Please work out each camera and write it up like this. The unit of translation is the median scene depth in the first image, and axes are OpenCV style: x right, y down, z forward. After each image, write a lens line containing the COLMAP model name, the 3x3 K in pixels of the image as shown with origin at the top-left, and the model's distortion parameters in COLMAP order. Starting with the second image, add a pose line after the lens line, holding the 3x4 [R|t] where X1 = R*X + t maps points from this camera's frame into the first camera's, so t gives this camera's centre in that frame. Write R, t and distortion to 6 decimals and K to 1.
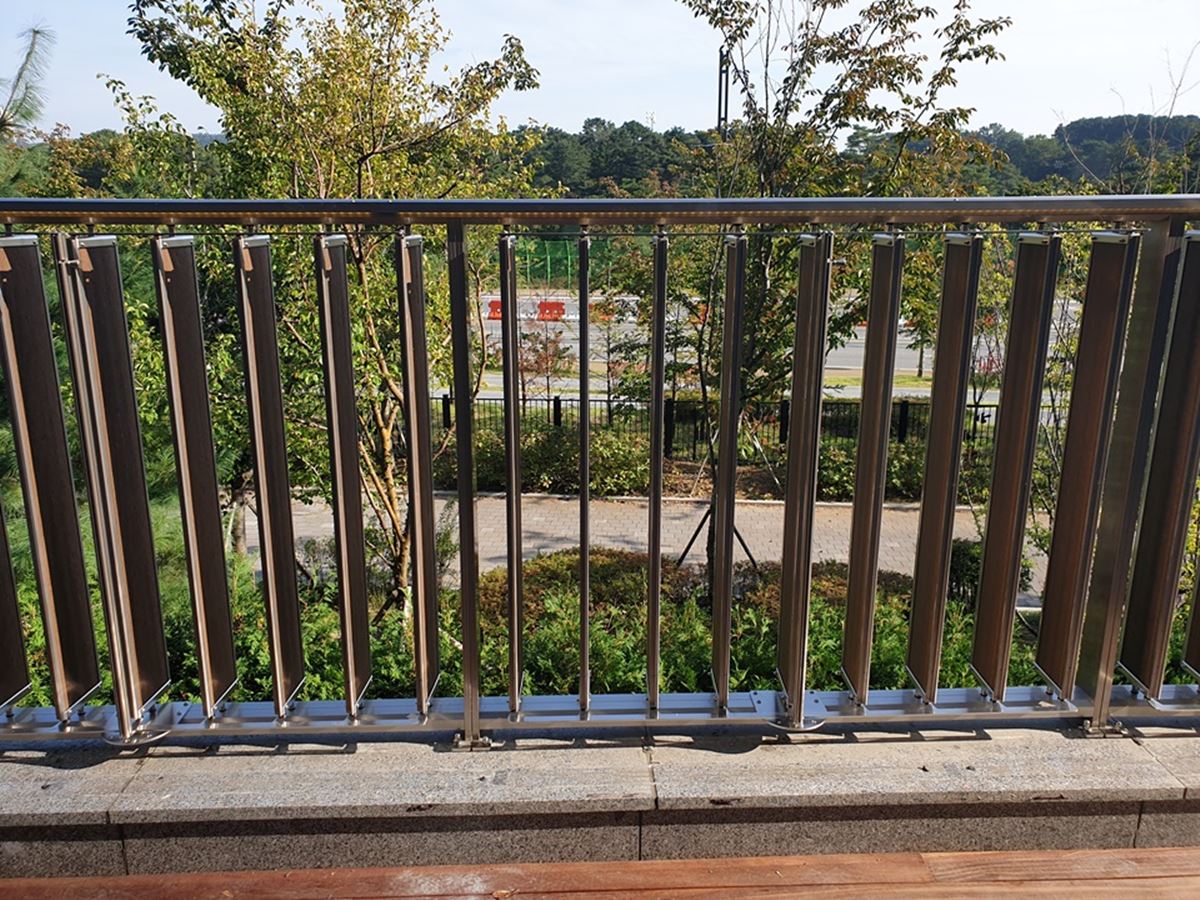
lens RADIAL K [[951.5, 0, 595.4], [0, 951.5, 448.1], [0, 0, 1]] dist [0.030024, -0.008144]
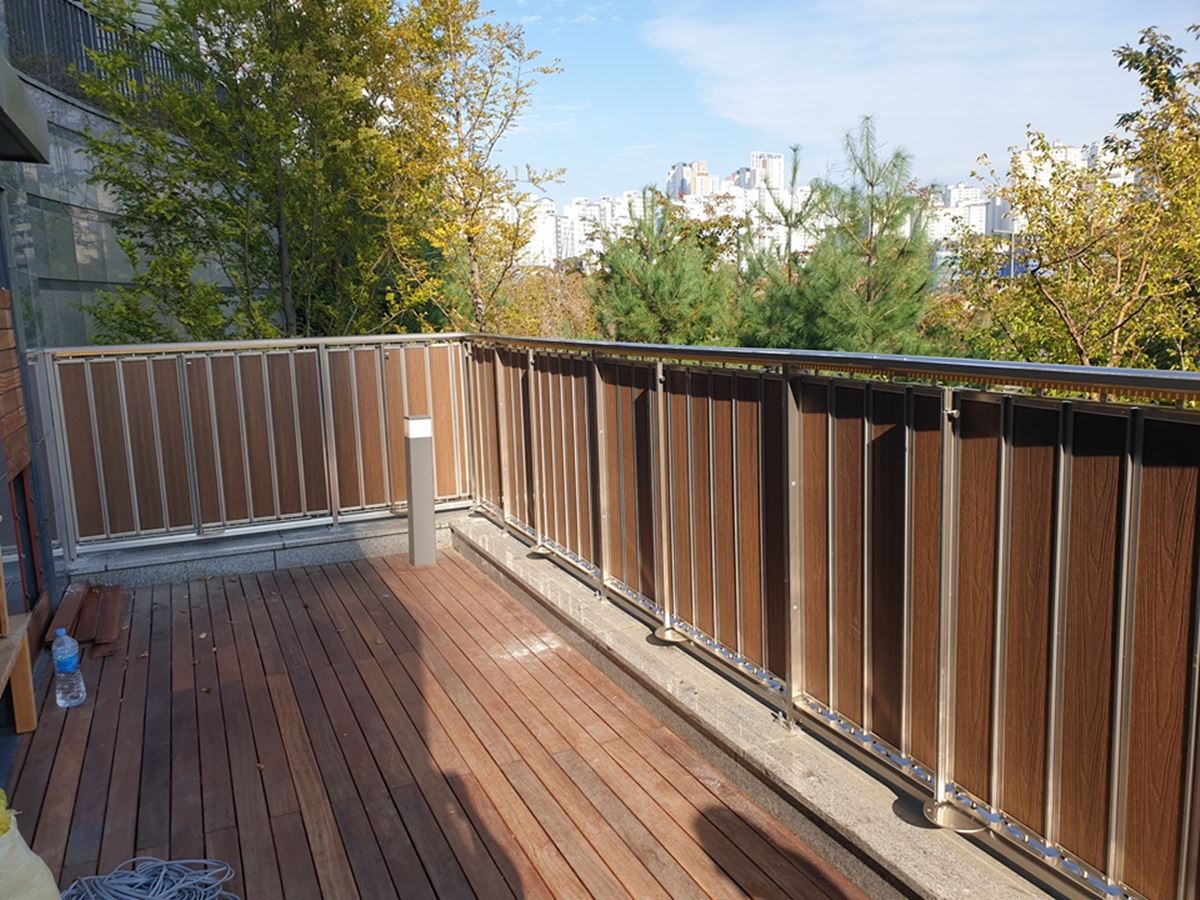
lens RADIAL K [[951.5, 0, 595.4], [0, 951.5, 448.1], [0, 0, 1]] dist [0.030024, -0.008144]
pose [[0.362437, 0.132840, -0.922493, 0.443018], [-0.202787, 0.977317, 0.061062, -0.031763], [0.909679, 0.164938, 0.381155, 0.045581]]
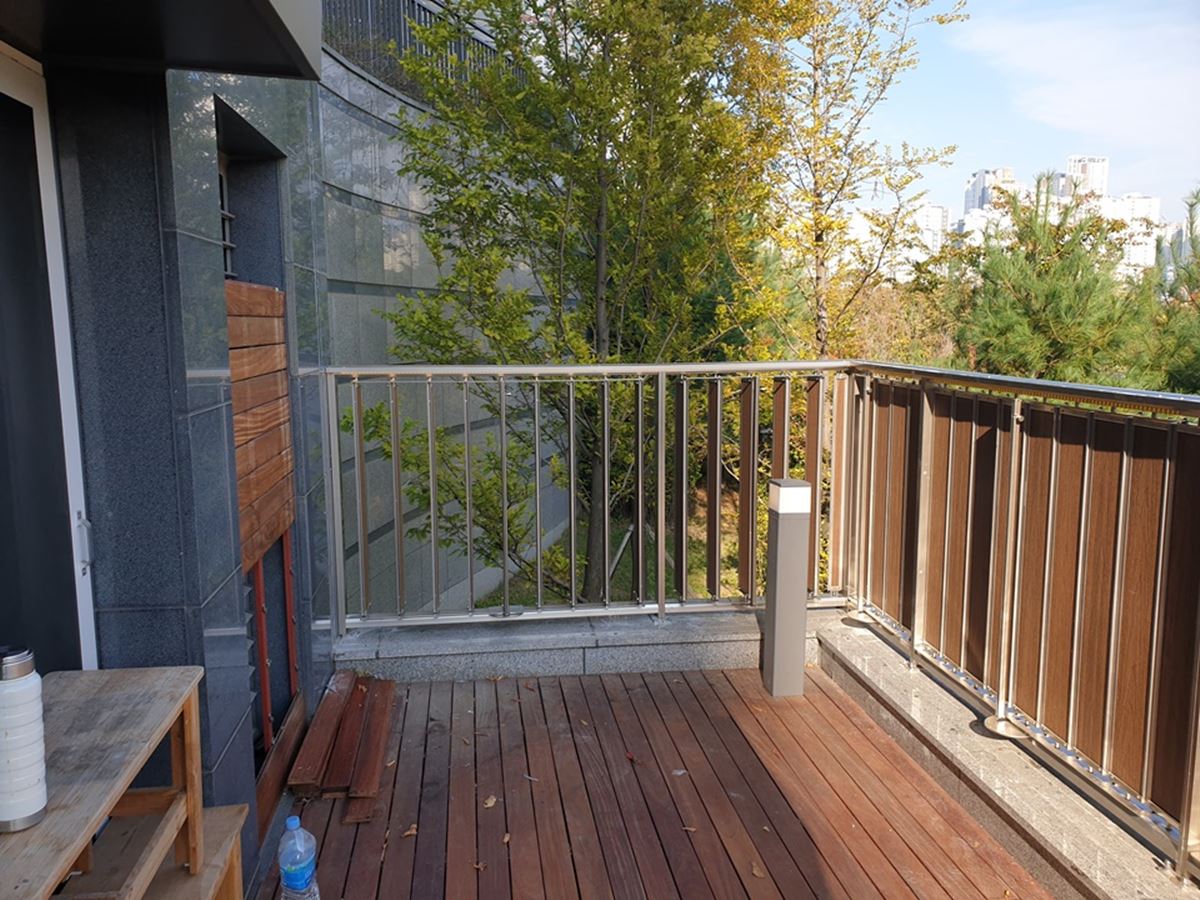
lens RADIAL K [[938.8, 0, 600.0], [0, 938.8, 450.0], [0, 0, 1]] dist [0.061498, 0.007996]
pose [[0.094913, 0.140208, -0.985562, 0.370717], [-0.245796, 0.962679, 0.113281, -0.031985], [0.964664, 0.231495, 0.125834, 0.040637]]
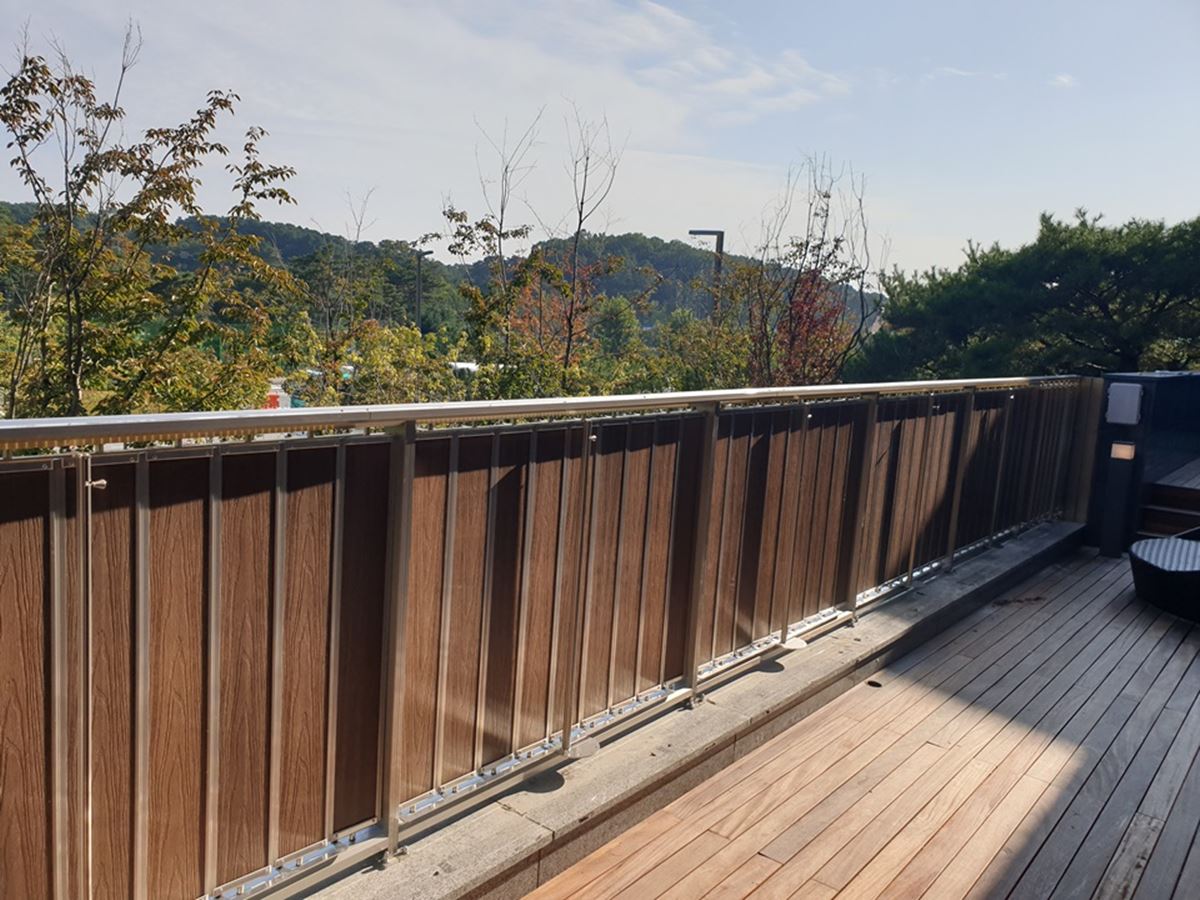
lens RADIAL K [[951.5, 0, 595.4], [0, 951.5, 448.1], [0, 0, 1]] dist [0.030024, -0.008144]
pose [[0.659022, -0.061283, 0.749623, -0.216775], [0.123358, 0.991985, -0.027352, -0.032943], [-0.741939, 0.110497, 0.661300, -0.003147]]
